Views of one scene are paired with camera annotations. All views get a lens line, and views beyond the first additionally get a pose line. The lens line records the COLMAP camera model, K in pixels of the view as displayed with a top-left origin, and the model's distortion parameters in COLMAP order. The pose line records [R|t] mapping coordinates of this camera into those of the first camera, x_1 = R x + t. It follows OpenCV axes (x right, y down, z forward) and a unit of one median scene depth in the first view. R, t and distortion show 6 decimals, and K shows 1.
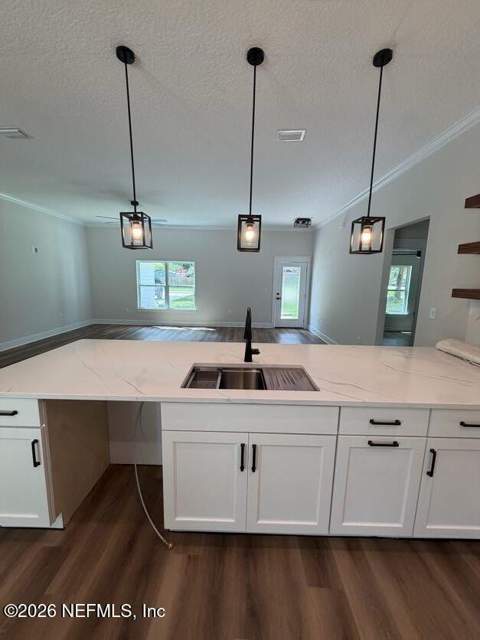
lens RADIAL K [[256.7, 0, 237.7], [0, 256.7, 318.9], [0, 0, 1]] dist [-0.000997, 0.000796]
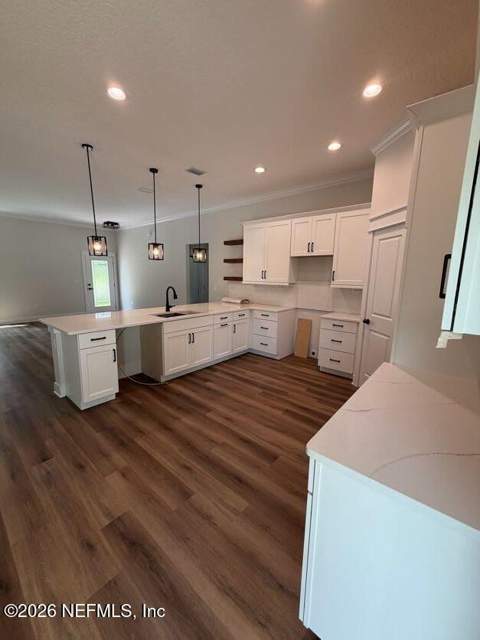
lens RADIAL K [[256.7, 0, 236.1], [0, 256.7, 319.7], [0, 0, 1]] dist [-0.000997, 0.000796]
pose [[0.648962, -0.140793, 0.747680, -1.568314], [0.111937, 0.989703, 0.089210, 0.134617], [-0.752542, 0.025799, 0.658039, -1.118111]]
